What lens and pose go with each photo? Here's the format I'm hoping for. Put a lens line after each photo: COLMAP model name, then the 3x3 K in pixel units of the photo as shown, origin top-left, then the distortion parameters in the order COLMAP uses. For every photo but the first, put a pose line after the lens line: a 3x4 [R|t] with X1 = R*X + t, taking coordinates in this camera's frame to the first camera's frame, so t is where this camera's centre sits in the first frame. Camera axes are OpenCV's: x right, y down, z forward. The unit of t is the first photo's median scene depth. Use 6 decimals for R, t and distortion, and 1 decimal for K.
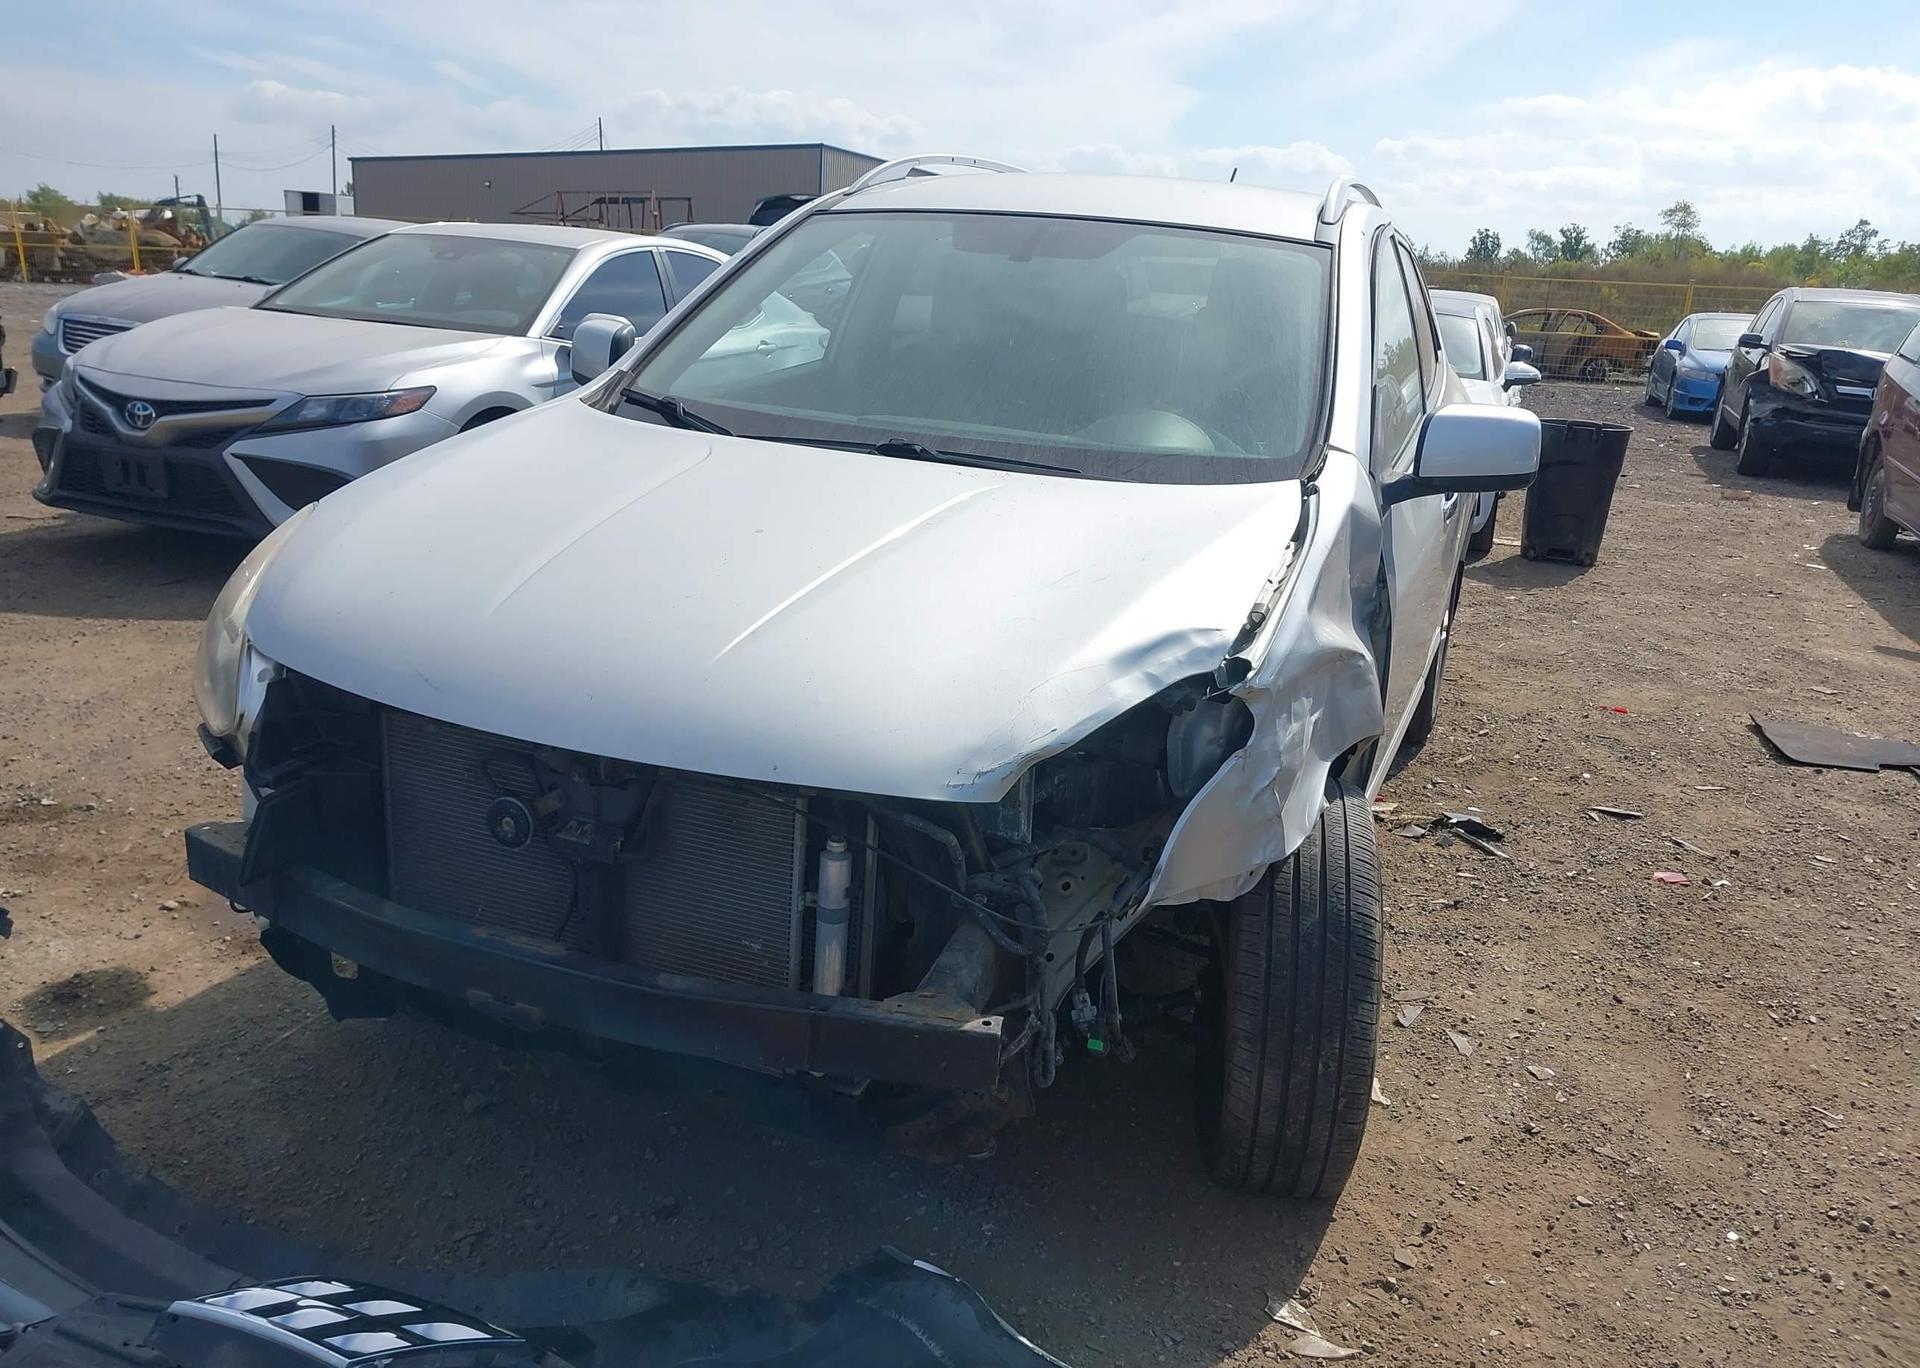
lens RADIAL K [[1522.8, 0, 956.0], [0, 1522.8, 694.6], [0, 0, 1]] dist [0.020898, -0.025474]
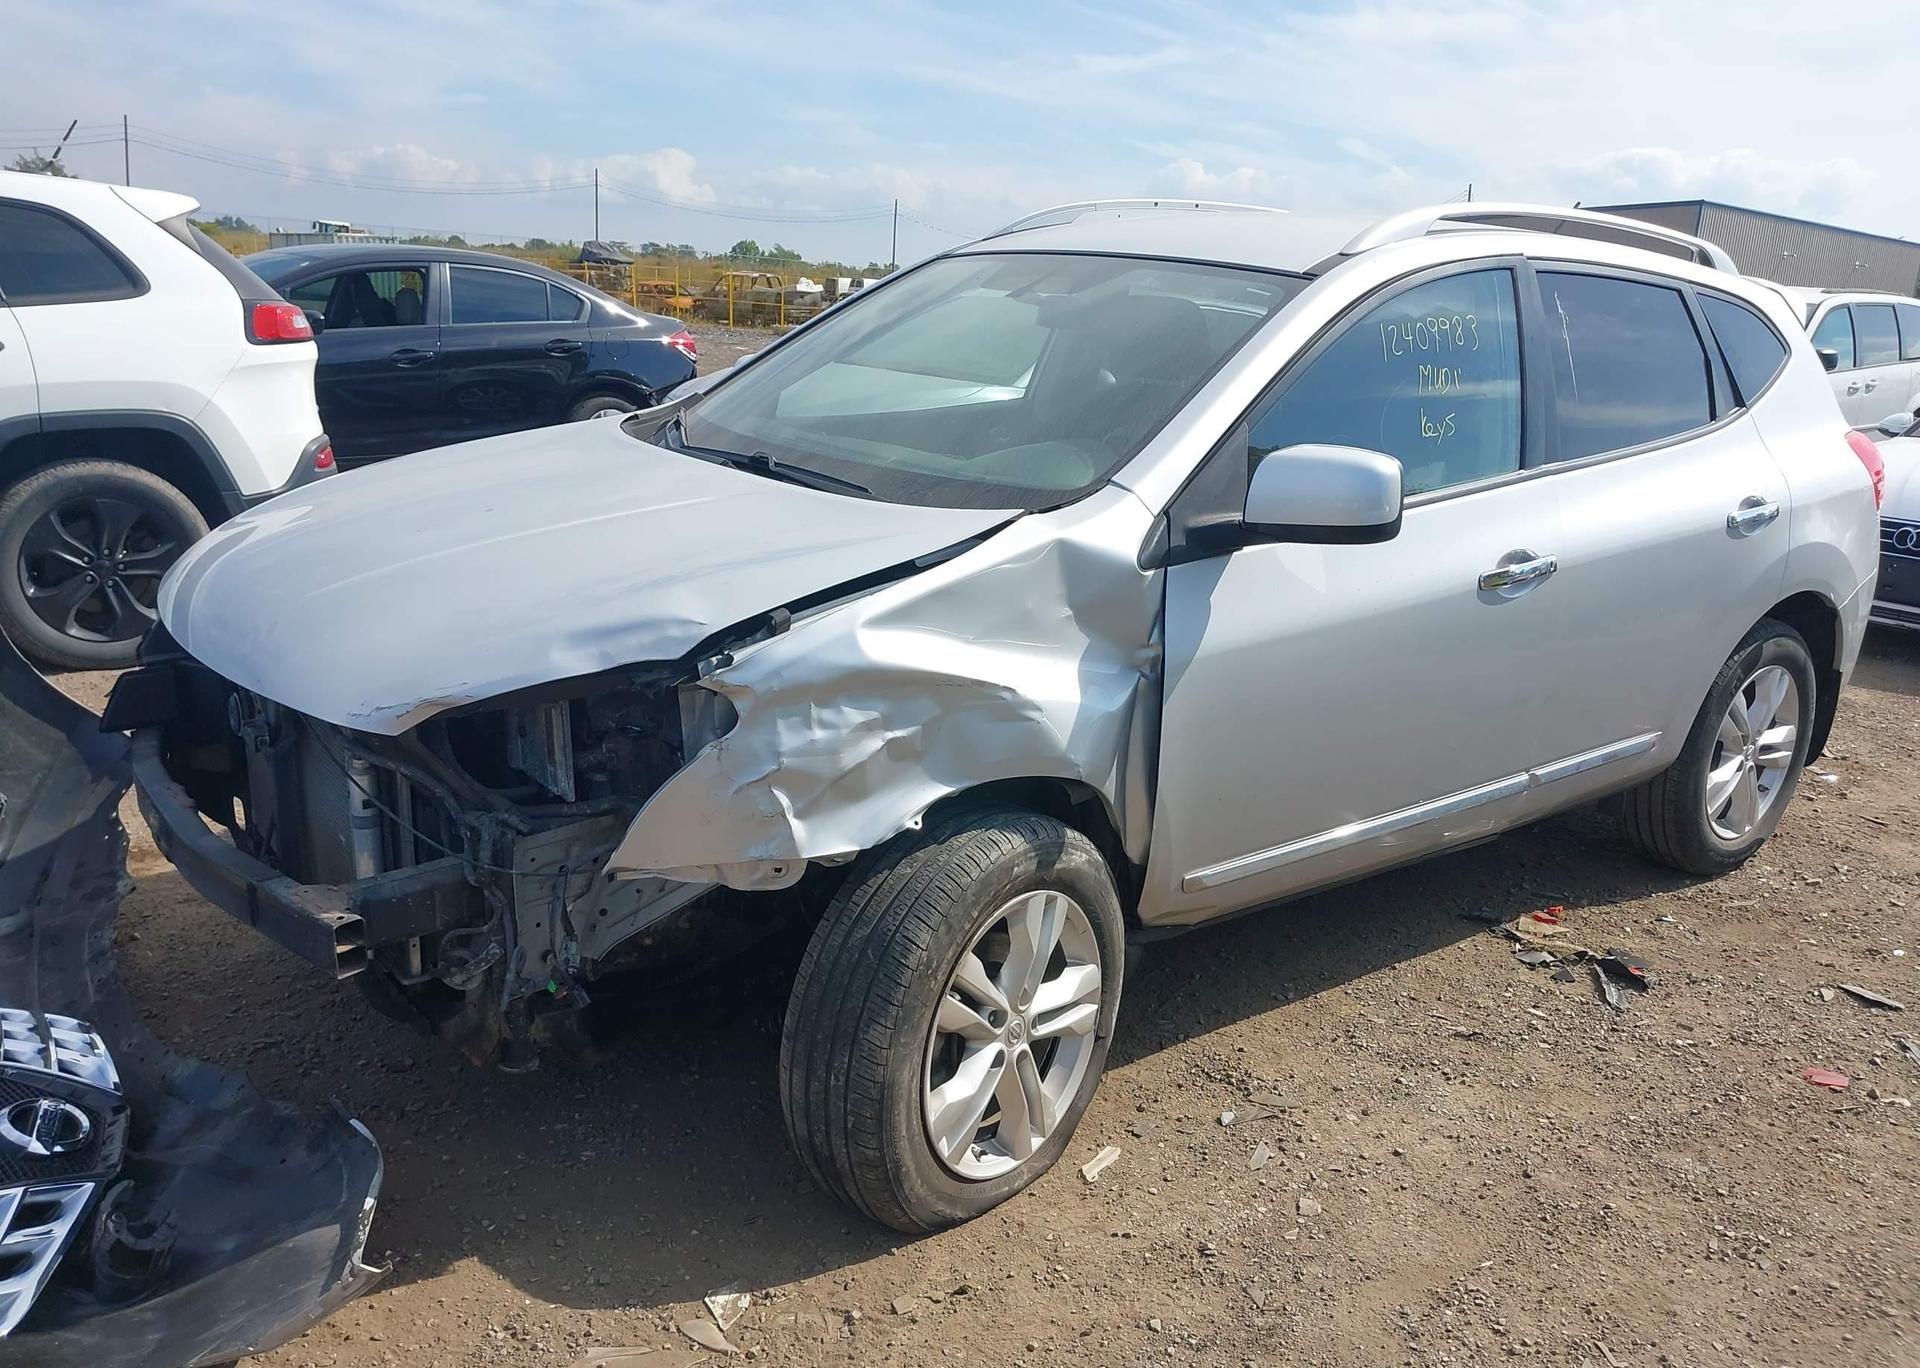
lens RADIAL K [[1522.8, 0, 965.5], [0, 1522.8, 673.3], [0, 0, 1]] dist [0.020898, -0.025474]
pose [[0.857804, 0.117039, -0.500475, 0.777353], [-0.143872, 0.989480, -0.015198, -0.016405], [0.493431, 0.085042, 0.865618, 0.154056]]
